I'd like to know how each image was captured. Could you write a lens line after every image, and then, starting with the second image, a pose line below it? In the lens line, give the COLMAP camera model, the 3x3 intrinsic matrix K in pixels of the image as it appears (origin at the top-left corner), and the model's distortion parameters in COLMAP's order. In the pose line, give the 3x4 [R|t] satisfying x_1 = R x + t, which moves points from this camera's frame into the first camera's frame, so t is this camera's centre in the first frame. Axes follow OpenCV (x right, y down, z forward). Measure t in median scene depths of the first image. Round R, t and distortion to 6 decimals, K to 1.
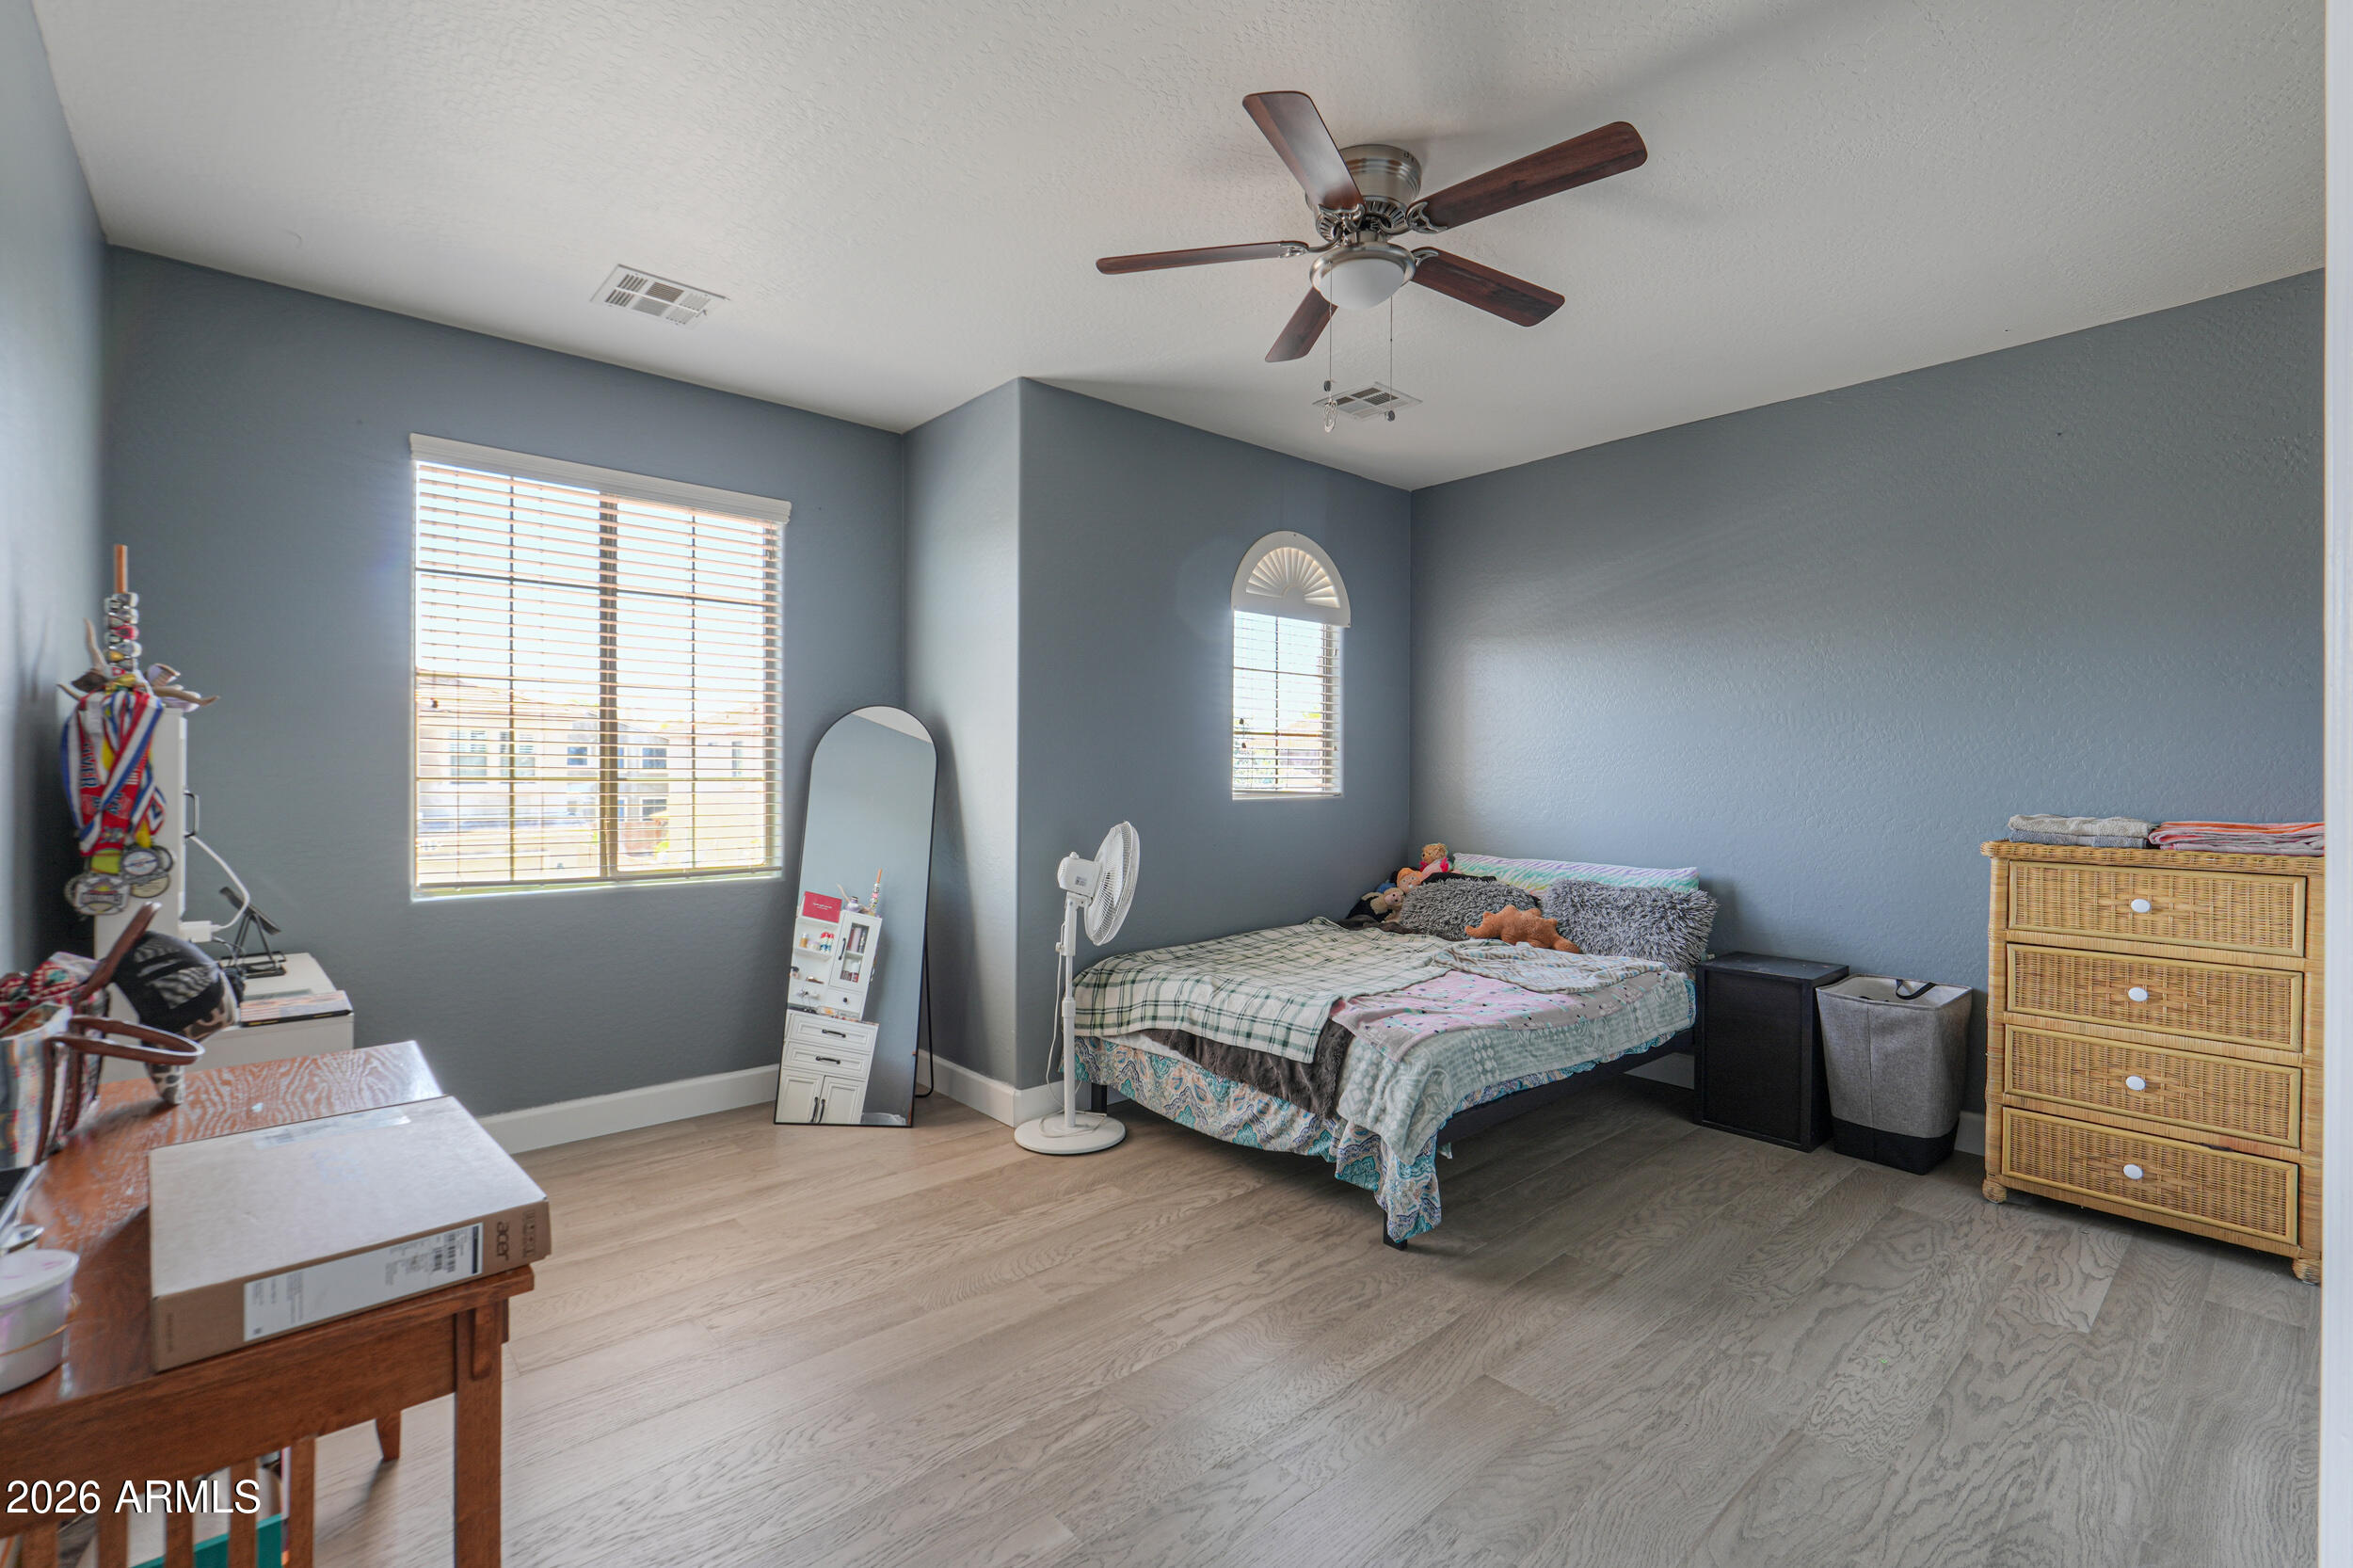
lens RADIAL K [[1041.7, 0, 1167.8], [0, 1041.7, 781.5], [0, 0, 1]] dist [0.004512, -0.000677]
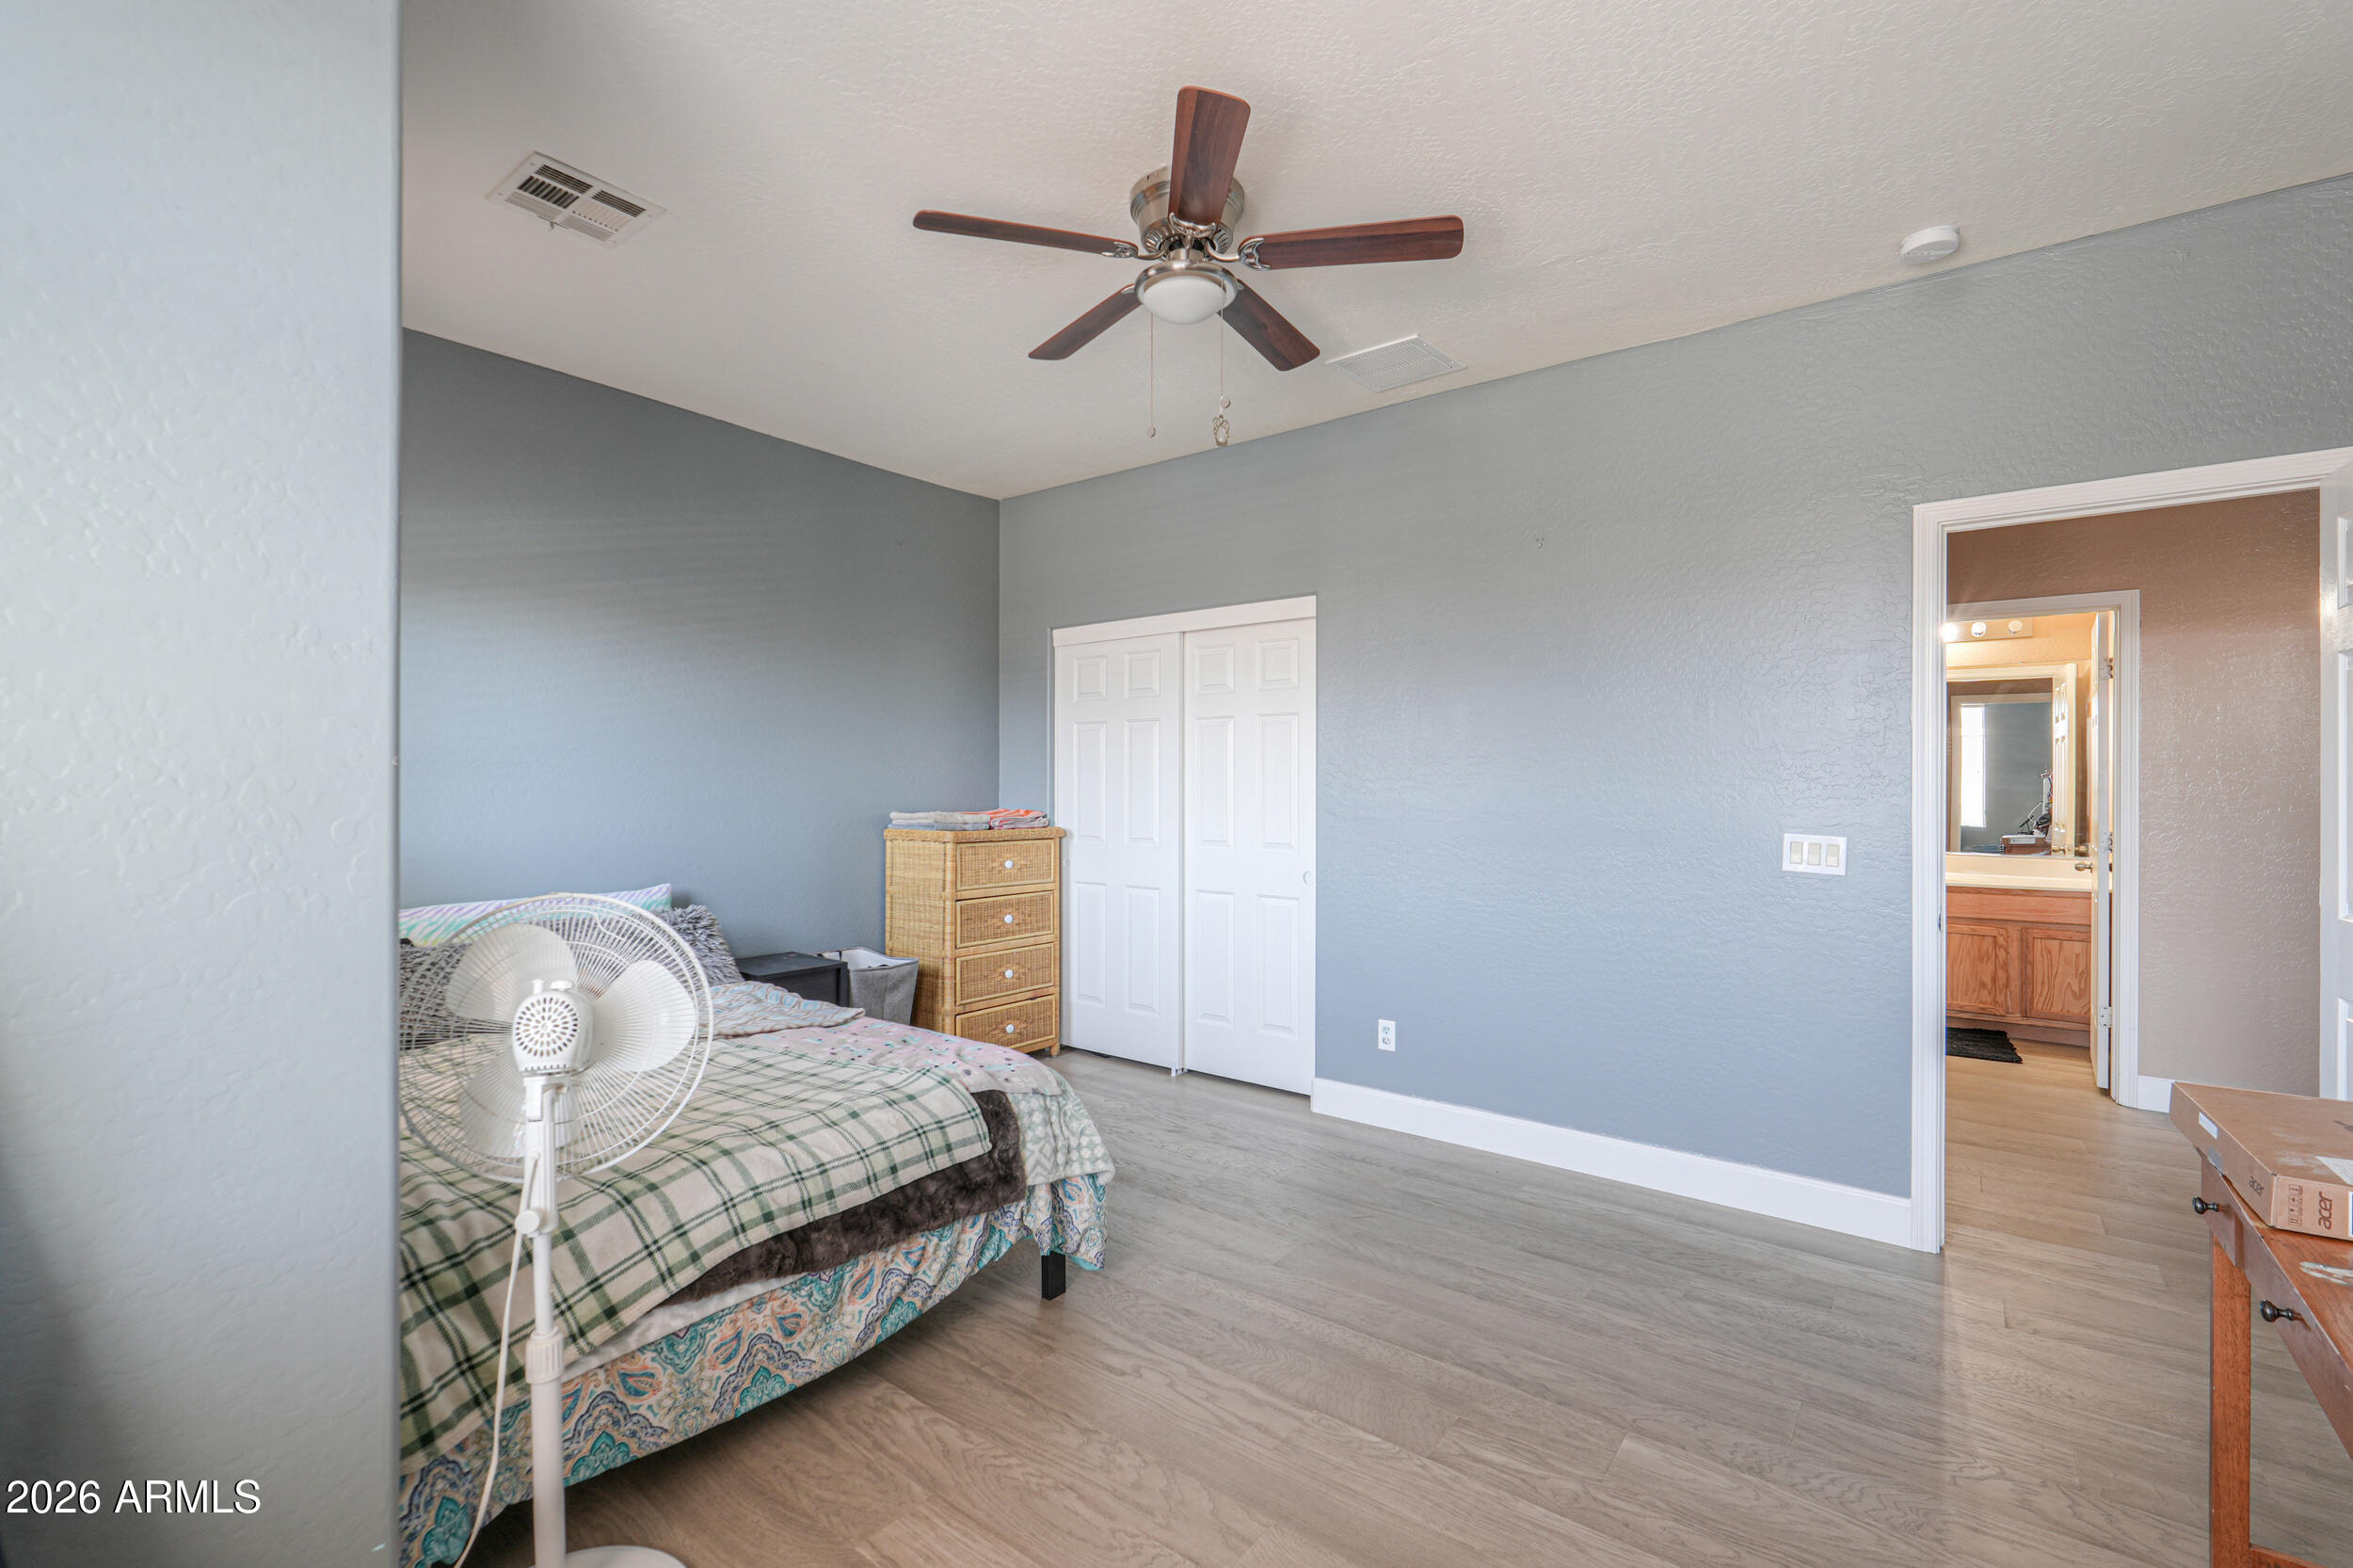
lens RADIAL K [[1041.7, 0, 1164.0], [0, 1041.7, 786.1], [0, 0, 1]] dist [0.004512, -0.000677]
pose [[-0.198215, -0.006942, 0.980134, -0.644637], [0.002637, 0.999968, 0.007616, -0.013510], [-0.980155, 0.004095, -0.198190, 0.987425]]
